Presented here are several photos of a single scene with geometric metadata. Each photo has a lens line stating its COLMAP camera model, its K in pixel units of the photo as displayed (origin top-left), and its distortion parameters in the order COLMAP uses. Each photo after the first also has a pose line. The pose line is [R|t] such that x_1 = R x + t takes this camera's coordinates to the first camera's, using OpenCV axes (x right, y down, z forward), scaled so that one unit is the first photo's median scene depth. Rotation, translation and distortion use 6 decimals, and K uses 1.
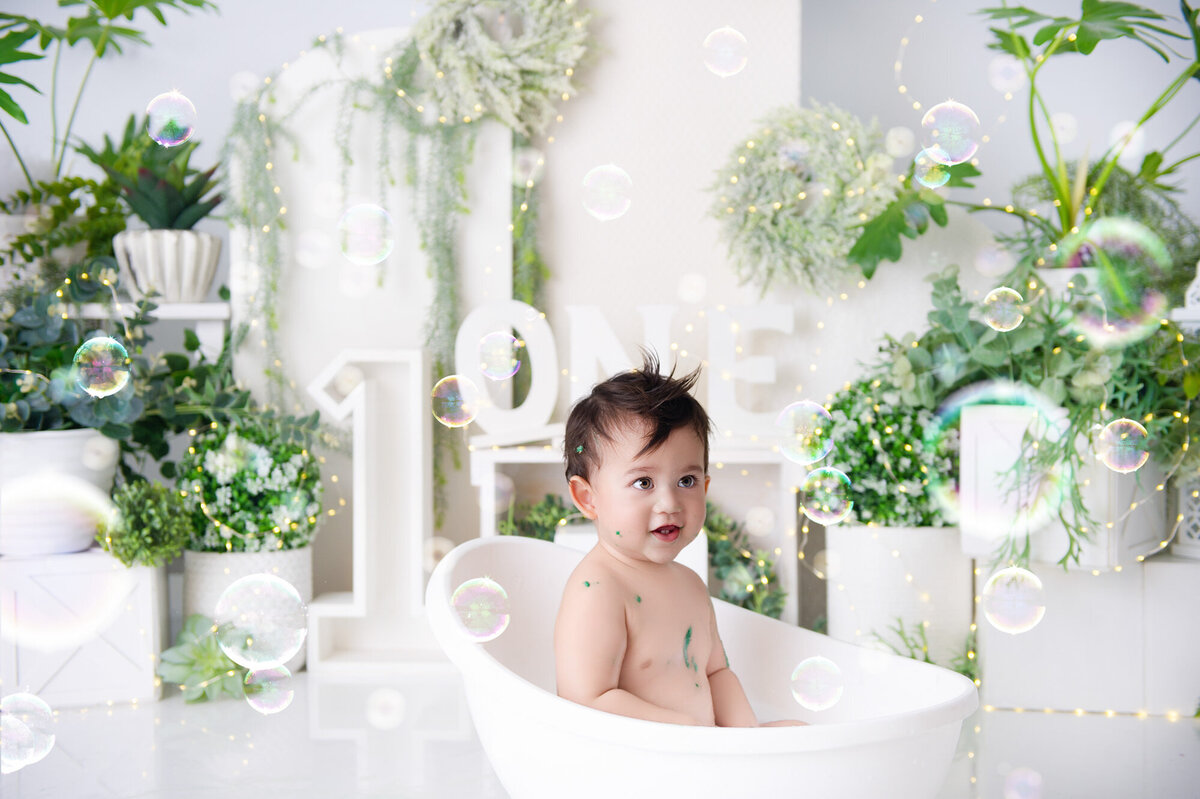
lens RADIAL K [[1505.8, 0, 599.1], [0, 1505.8, 396.2], [0, 0, 1]] dist [0.090072, 0.040629]
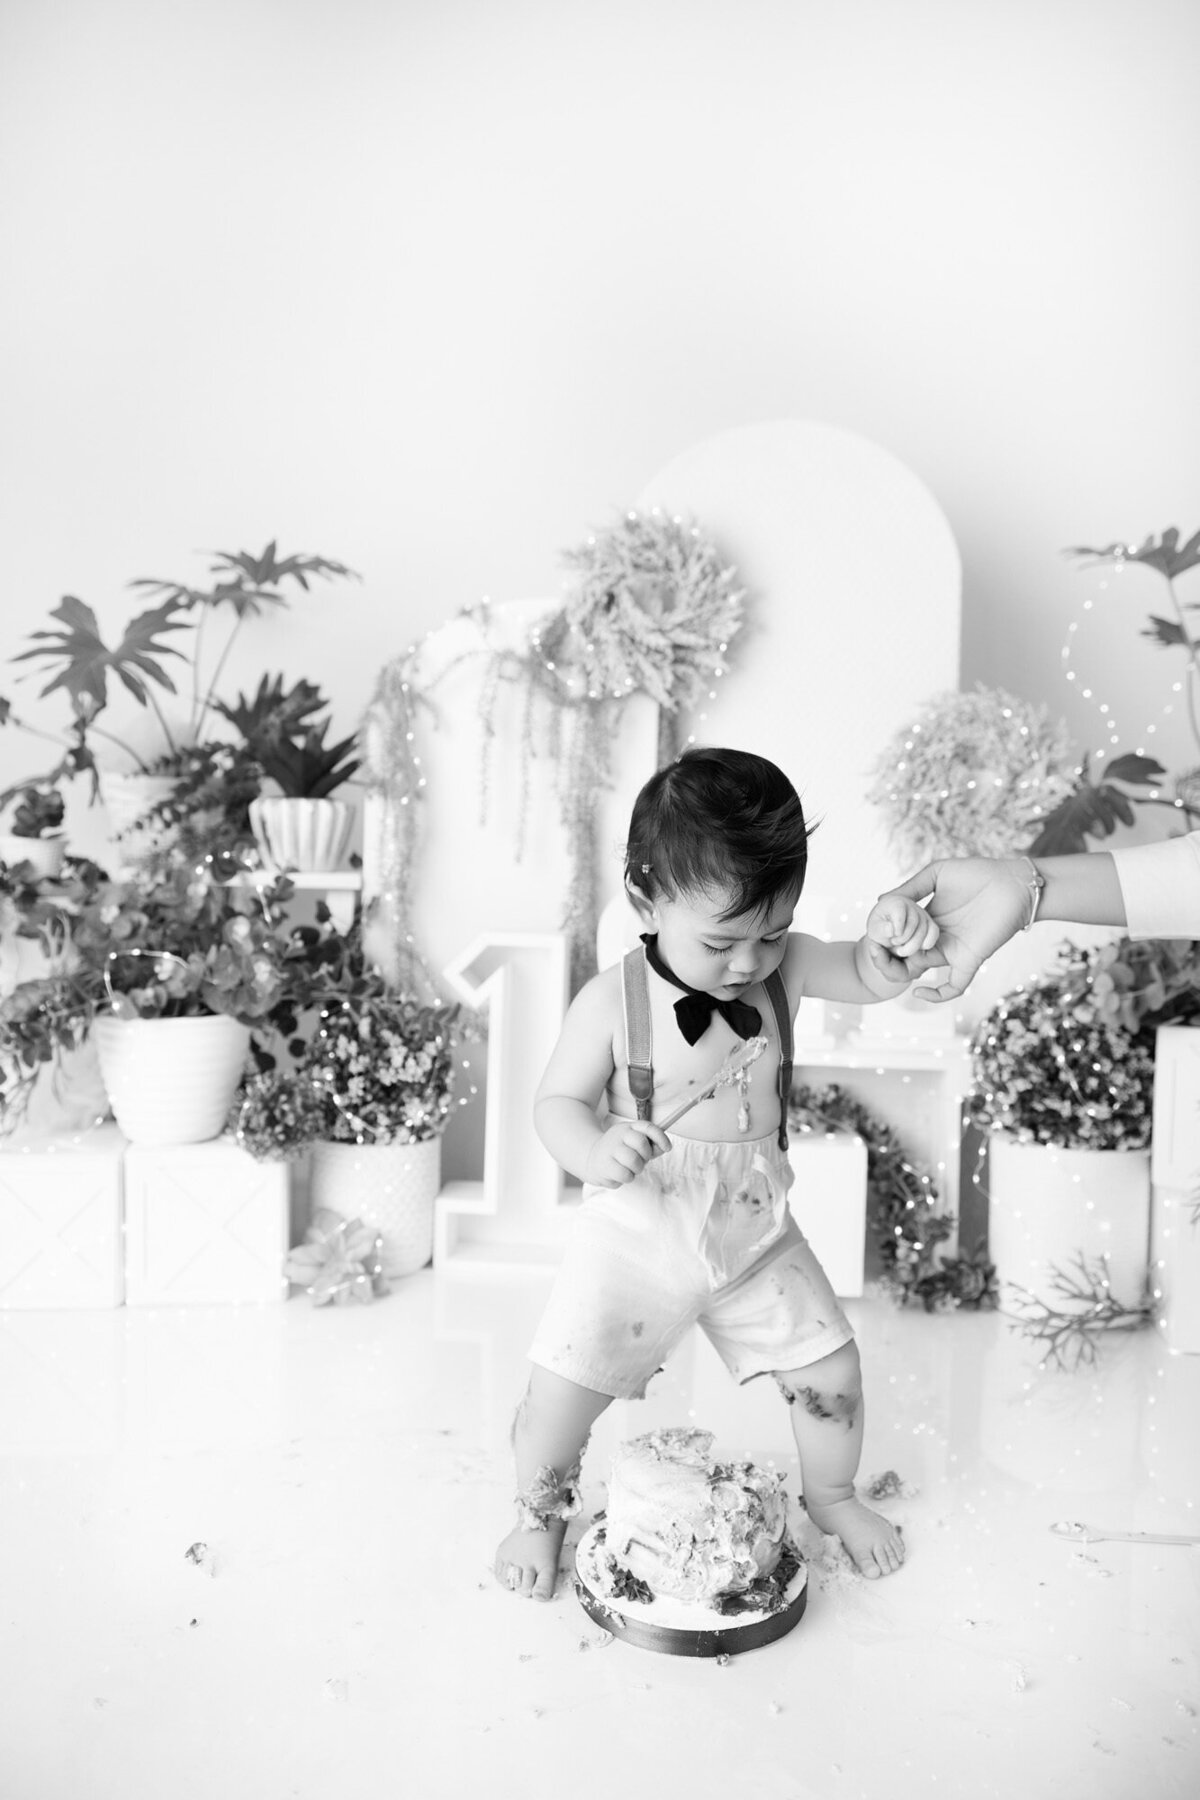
lens RADIAL K [[1340.8, 0, 570.1], [0, 1340.8, 839.0], [0, 0, 1]] dist [-0.051765, 0.000926]
pose [[0.998512, 0.030239, -0.045371, -0.077245], [-0.032160, 0.998590, -0.042227, -0.055508], [0.044030, 0.043623, 0.998077, 0.156338]]
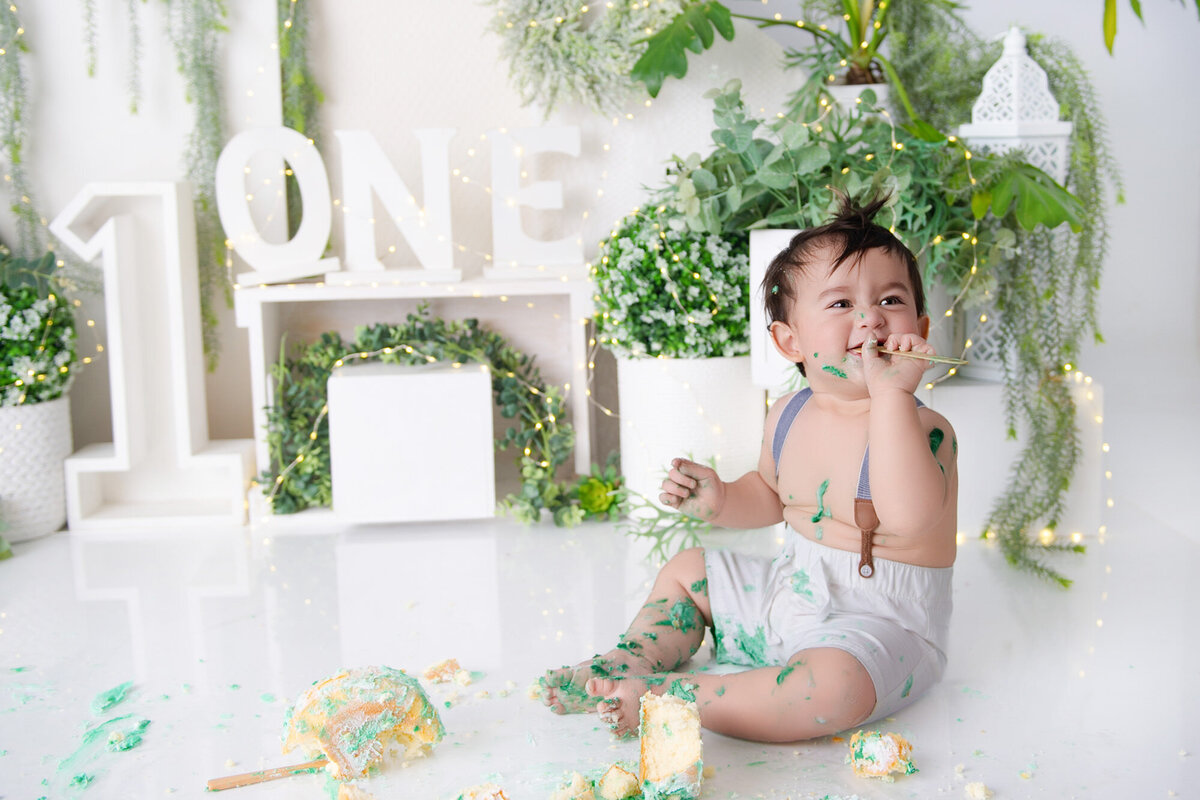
lens RADIAL K [[1346.0, 0, 608.1], [0, 1346.0, 314.4], [0, 0, 1]] dist [-0.005087, 0.014102]
pose [[0.994094, -0.030280, 0.104212, 0.055609], [0.022284, 0.996778, 0.077050, -0.007444], [-0.106210, -0.074273, 0.991566, 0.153206]]
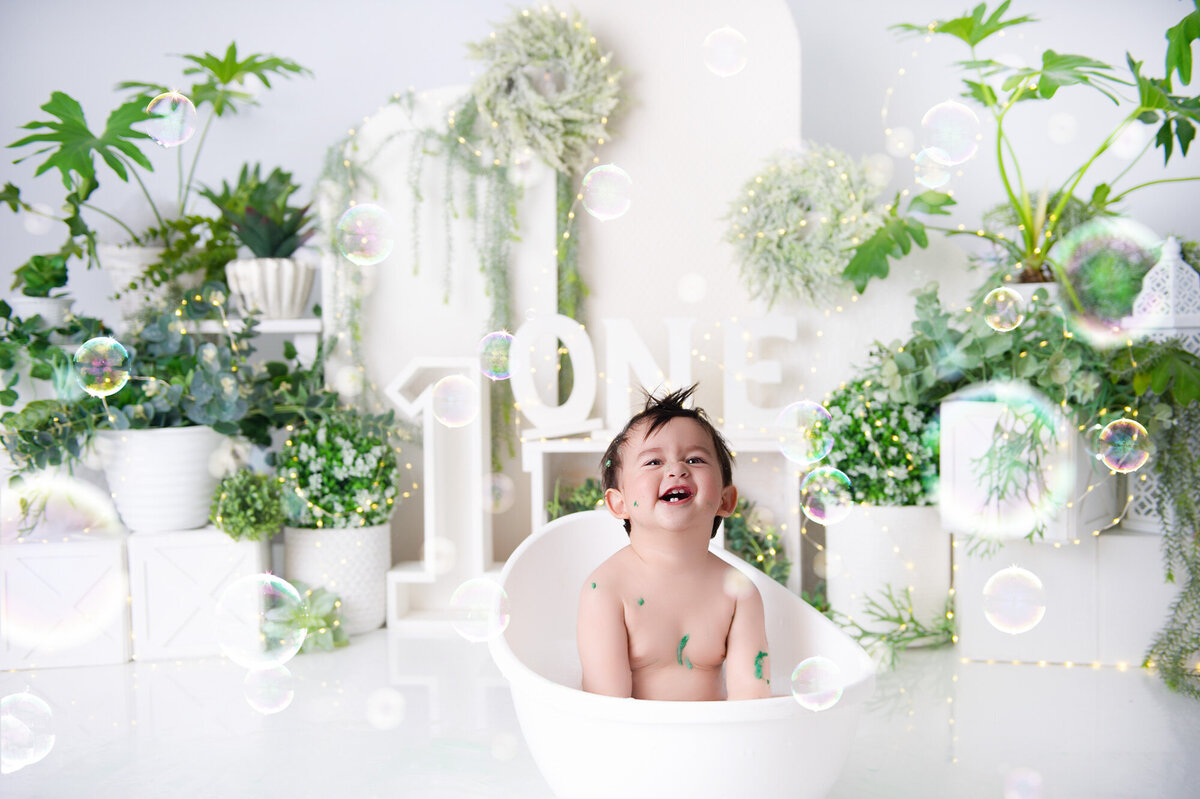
lens RADIAL K [[1227.8, 0, 600.0], [0, 1227.8, 399.5], [0, 0, 1]] dist [0.034191, 0.005581]
pose [[0.999446, -0.006350, -0.032679, 0.007265], [0.006620, 0.999945, 0.008173, -0.004716], [0.032625, -0.008385, 0.999432, 0.040547]]
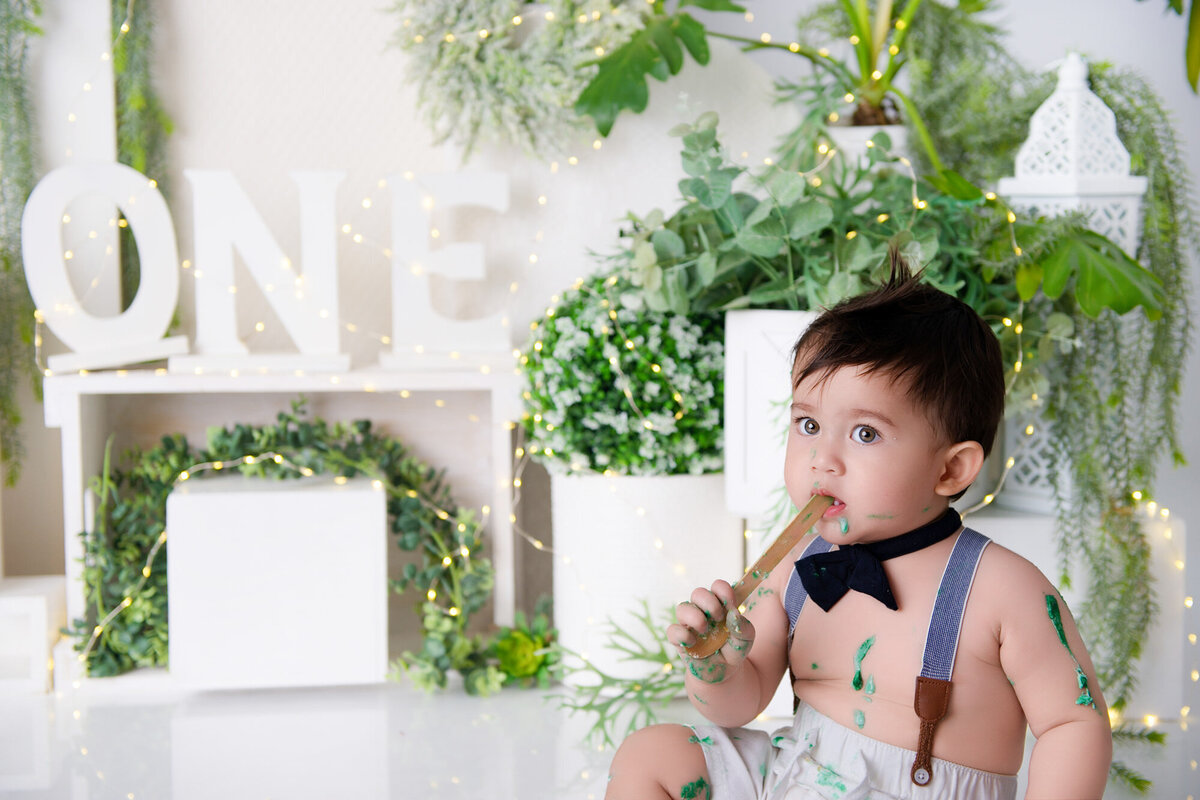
lens RADIAL K [[1662.4, 0, 604.6], [0, 1662.4, 368.1], [0, 0, 1]] dist [0.108430, 0.025233]
pose [[0.990188, -0.010340, 0.139360, 0.062388], [0.003662, 0.998836, 0.048087, -0.004424], [-0.139695, -0.047105, 0.989073, 0.192358]]
